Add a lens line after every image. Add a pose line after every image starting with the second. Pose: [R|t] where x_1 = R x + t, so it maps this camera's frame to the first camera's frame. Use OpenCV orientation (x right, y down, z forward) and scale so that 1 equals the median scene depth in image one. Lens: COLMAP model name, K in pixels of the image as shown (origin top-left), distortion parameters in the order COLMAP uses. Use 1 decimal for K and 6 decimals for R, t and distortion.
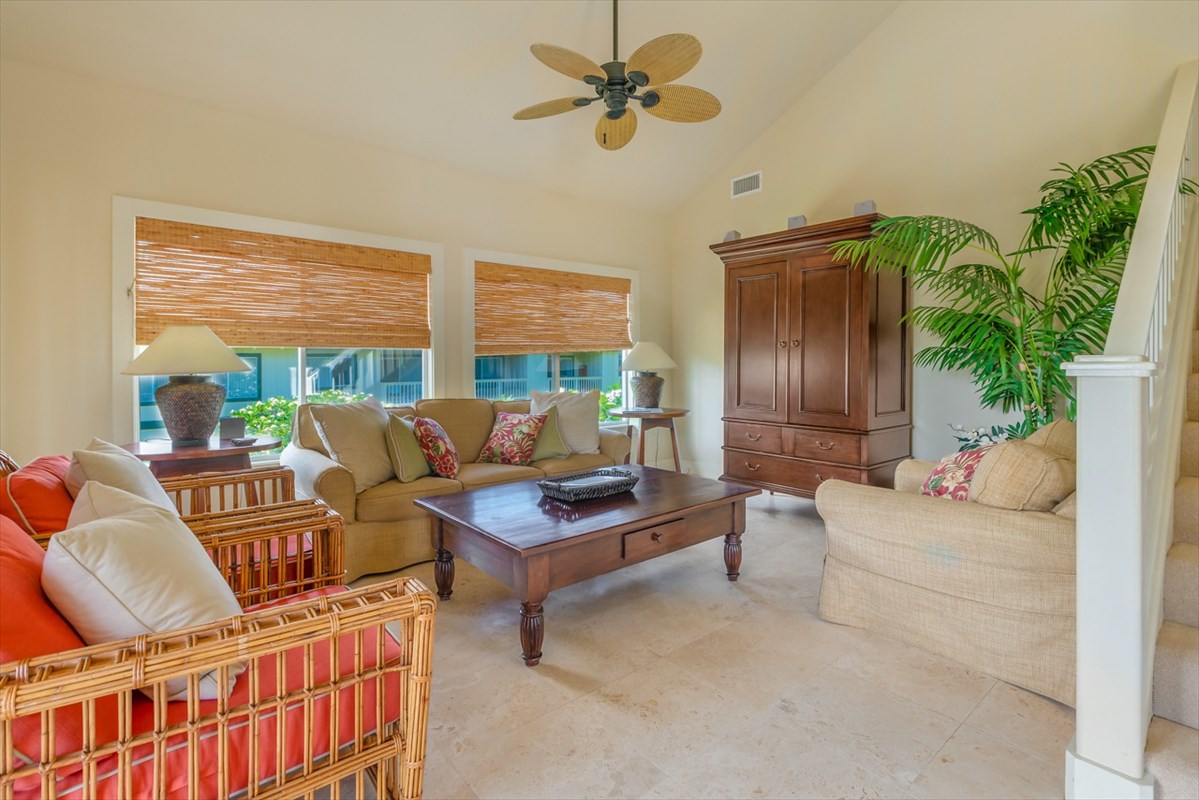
lens RADIAL K [[557.5, 0, 599.6], [0, 557.5, 350.6], [0, 0, 1]] dist [-0.000425, -0.001162]
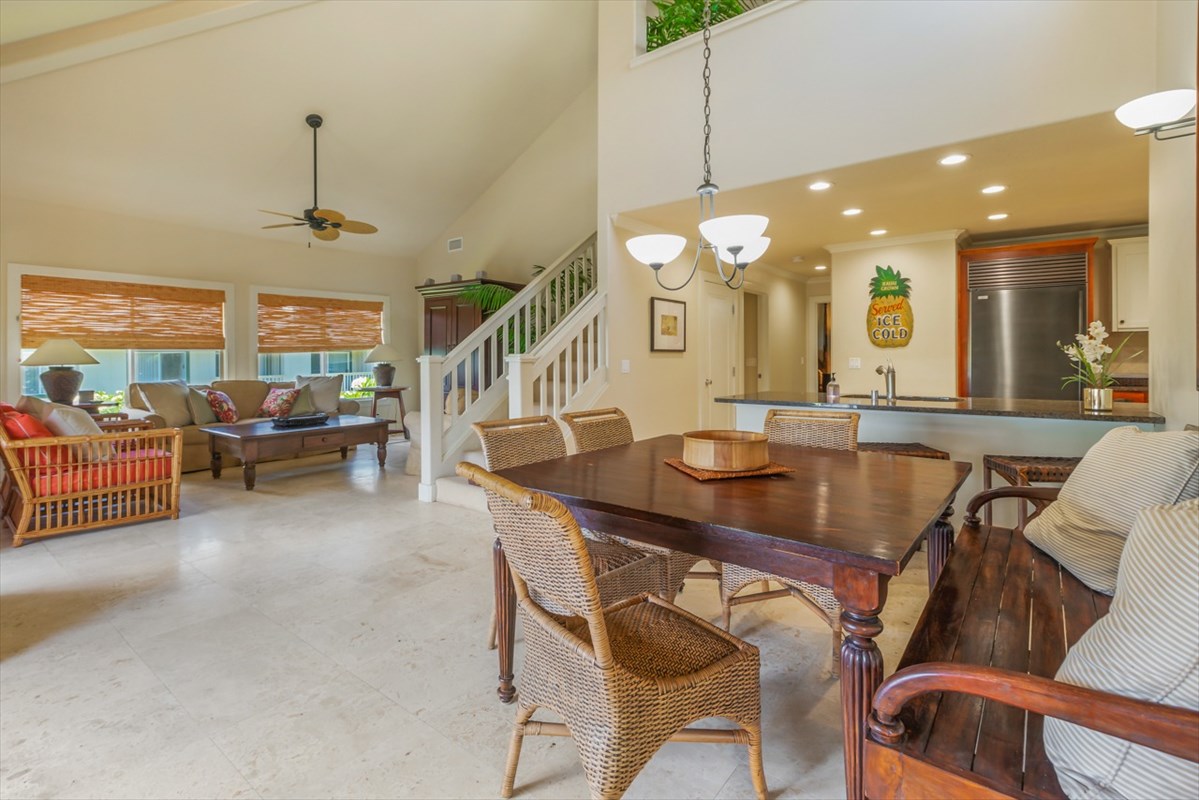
lens RADIAL K [[557.5, 0, 599.6], [0, 557.5, 350.6], [0, 0, 1]] dist [-0.000425, -0.001162]
pose [[0.979367, -0.002865, 0.202070, 0.470726], [0.001170, 0.999963, 0.008506, -0.013832], [-0.202087, -0.008095, 0.979334, -0.862650]]
